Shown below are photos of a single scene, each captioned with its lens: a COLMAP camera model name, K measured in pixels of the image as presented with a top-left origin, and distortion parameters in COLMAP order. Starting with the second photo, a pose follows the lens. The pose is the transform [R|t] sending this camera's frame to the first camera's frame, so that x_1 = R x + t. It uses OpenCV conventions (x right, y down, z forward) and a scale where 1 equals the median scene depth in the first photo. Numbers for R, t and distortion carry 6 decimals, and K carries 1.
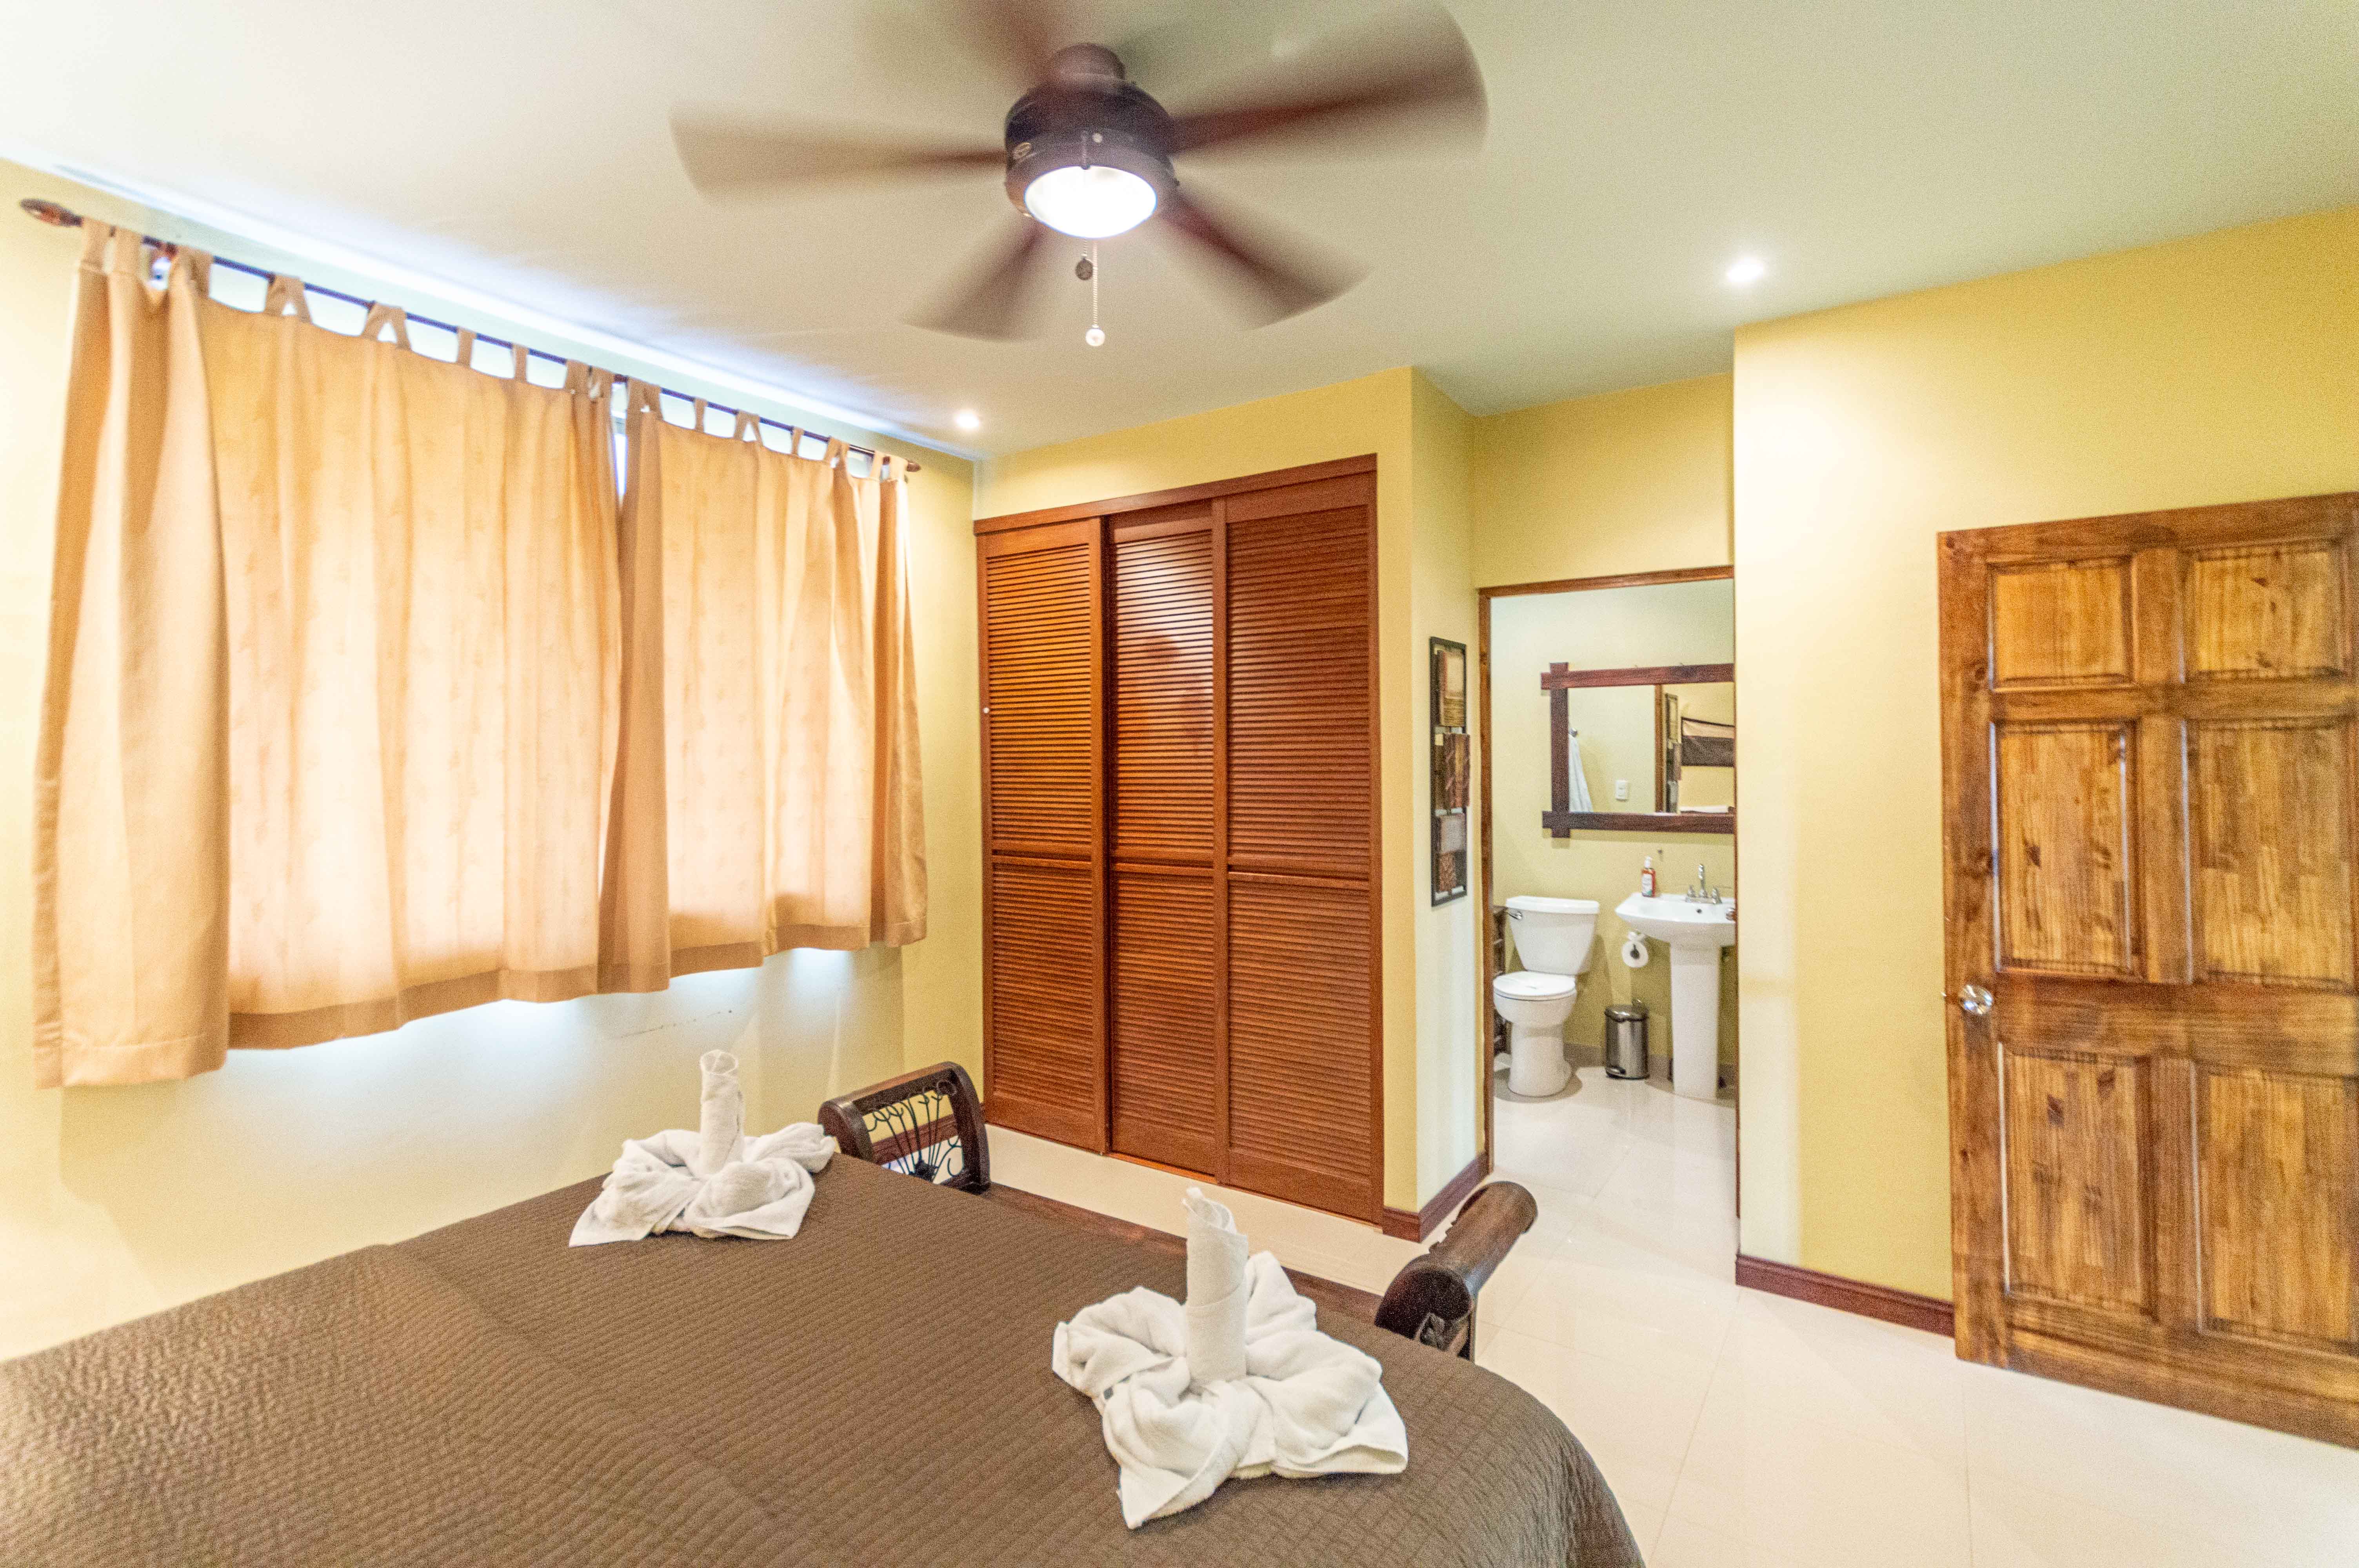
lens RADIAL K [[1062.7, 0, 1185.5], [0, 1062.7, 794.4], [0, 0, 1]] dist [0.003692, 0.000637]
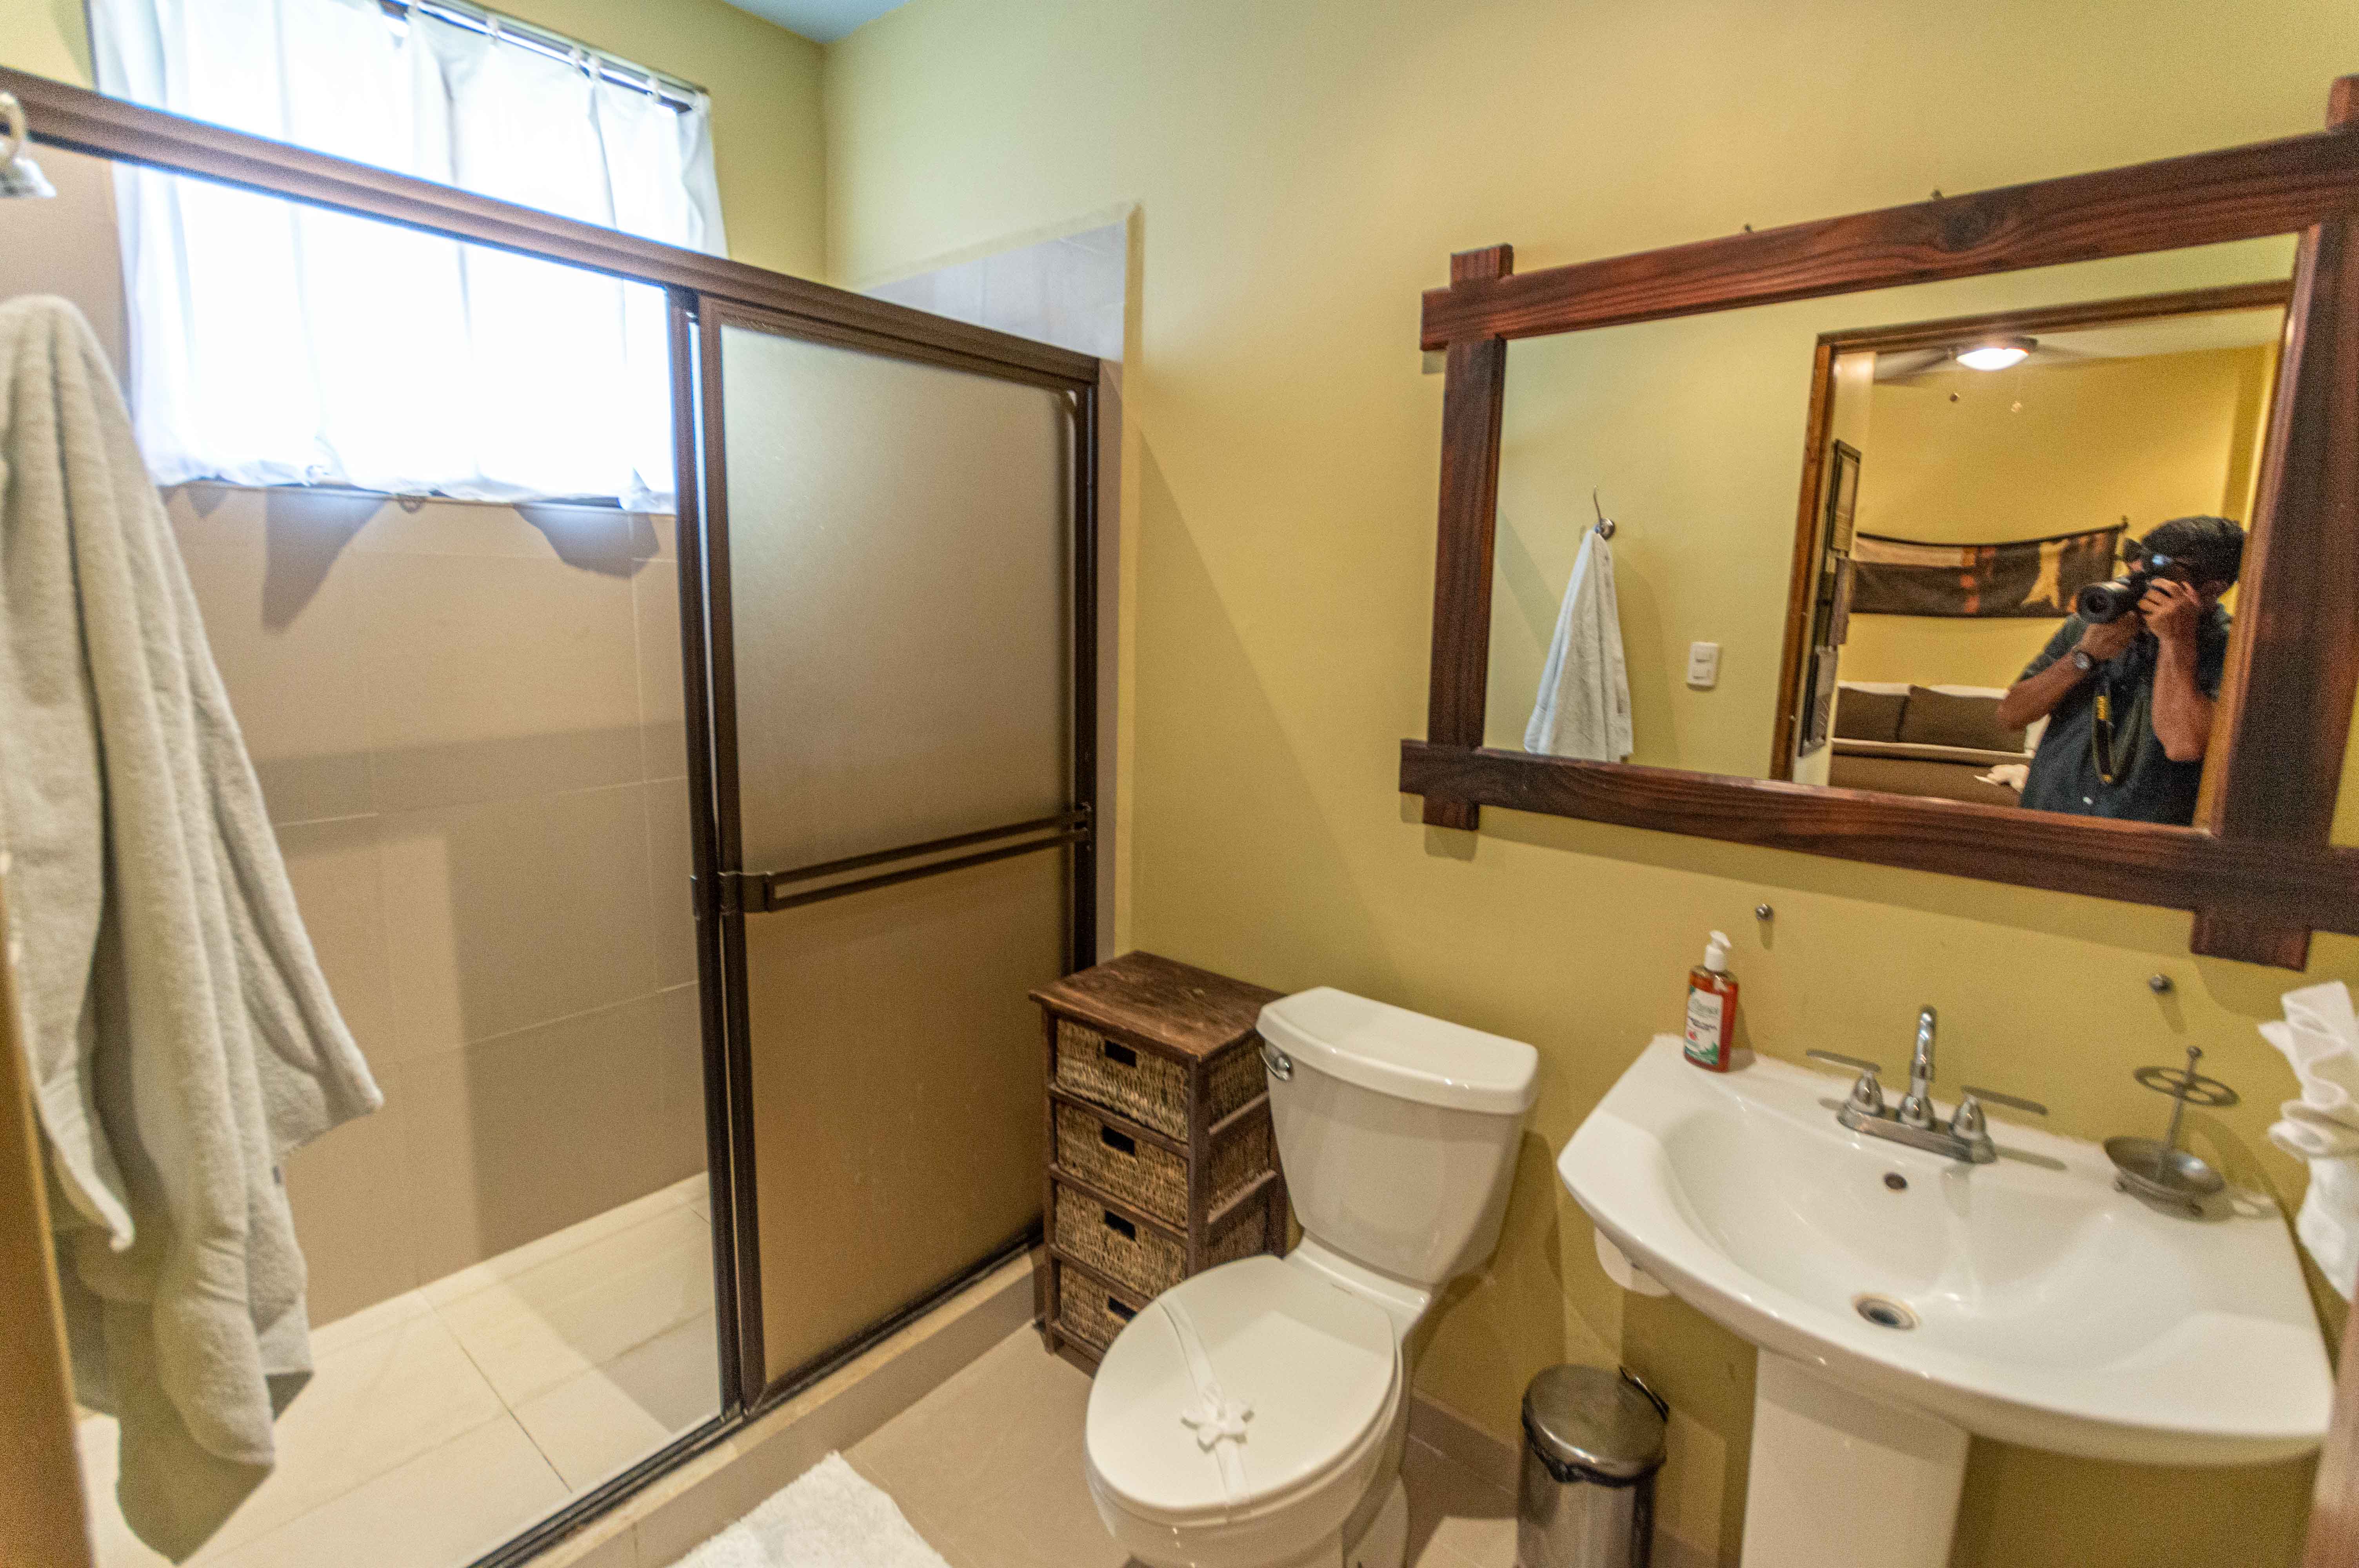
lens RADIAL K [[1062.7, 0, 1185.5], [0, 1062.7, 794.4], [0, 0, 1]] dist [0.003692, 0.000637]
pose [[0.994856, 0.036213, -0.094609, 0.303735], [-0.021677, 0.988391, 0.150376, -0.015996], [0.098956, -0.147552, 0.984092, 0.678194]]
